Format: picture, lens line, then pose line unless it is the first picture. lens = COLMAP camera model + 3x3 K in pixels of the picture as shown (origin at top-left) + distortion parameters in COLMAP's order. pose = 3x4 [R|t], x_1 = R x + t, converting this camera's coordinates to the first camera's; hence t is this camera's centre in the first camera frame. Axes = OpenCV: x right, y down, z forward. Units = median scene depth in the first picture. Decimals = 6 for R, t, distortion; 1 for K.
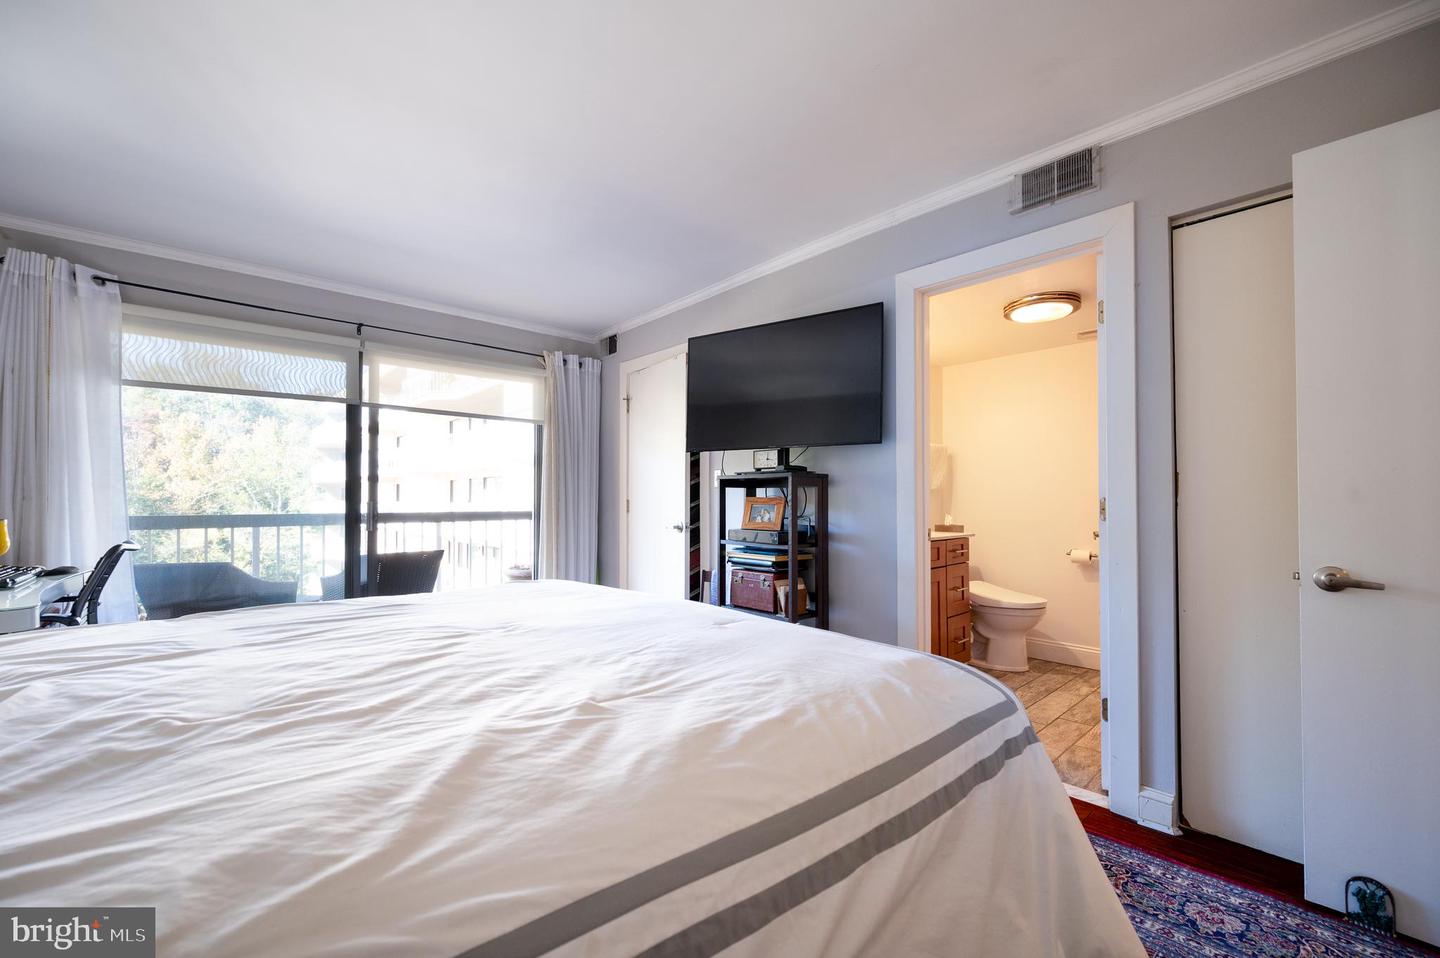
lens RADIAL K [[571.3, 0, 732.7], [0, 571.3, 485.2], [0, 0, 1]] dist [-0.003406, -0.000154]
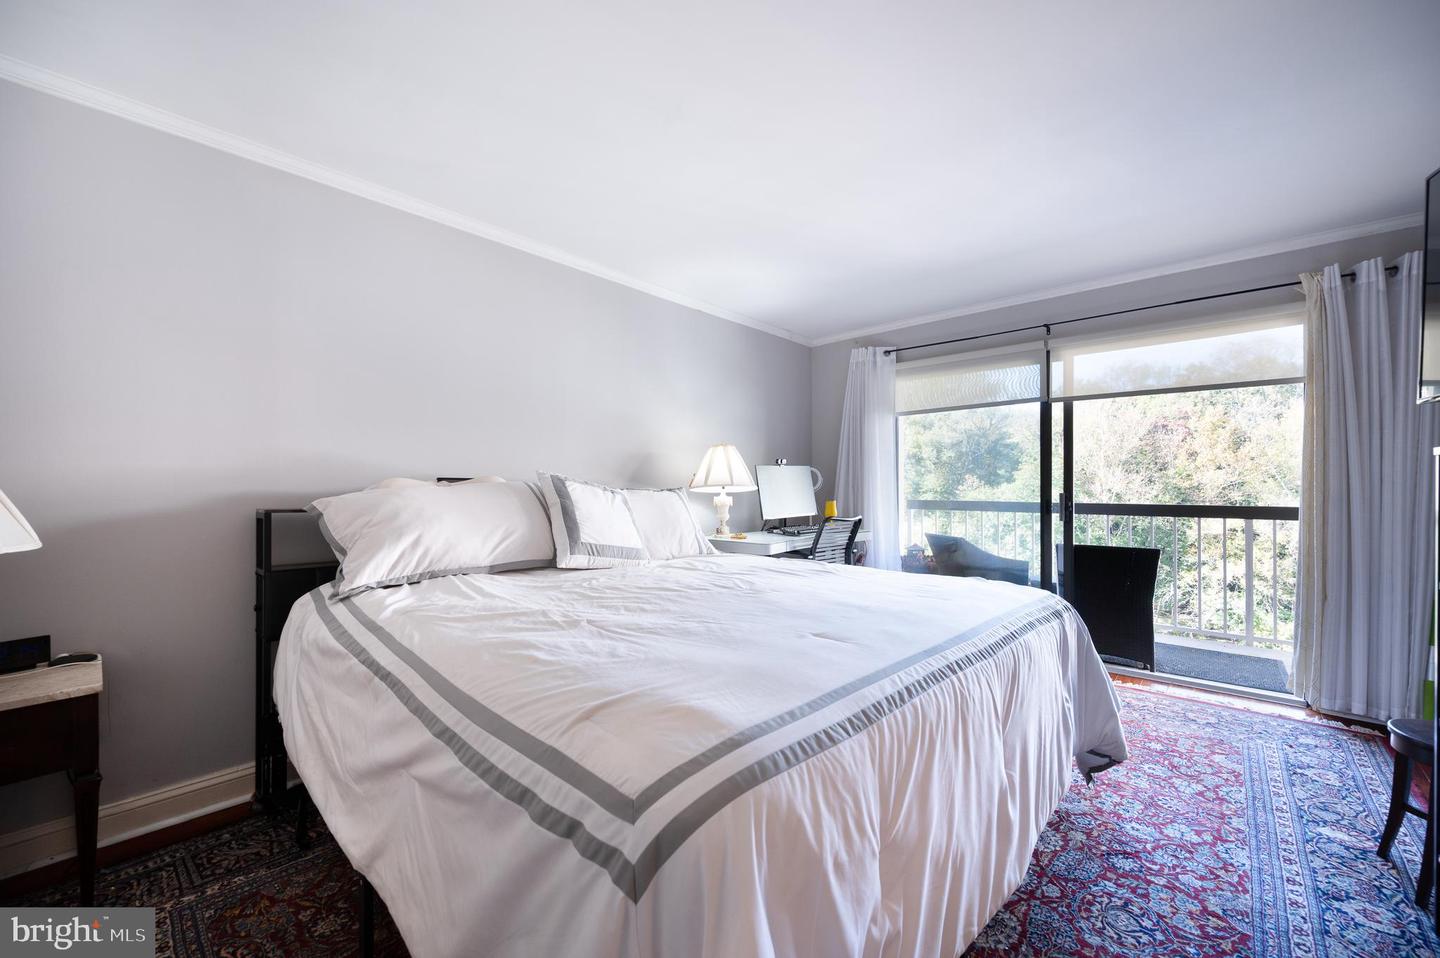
lens RADIAL K [[571.3, 0, 732.7], [0, 571.3, 485.2], [0, 0, 1]] dist [-0.003406, -0.000154]
pose [[0.094082, -0.001856, -0.995563, 0.345729], [0.022359, 0.999750, 0.000249, 0.001642], [0.995313, -0.022284, 0.094100, 0.316020]]
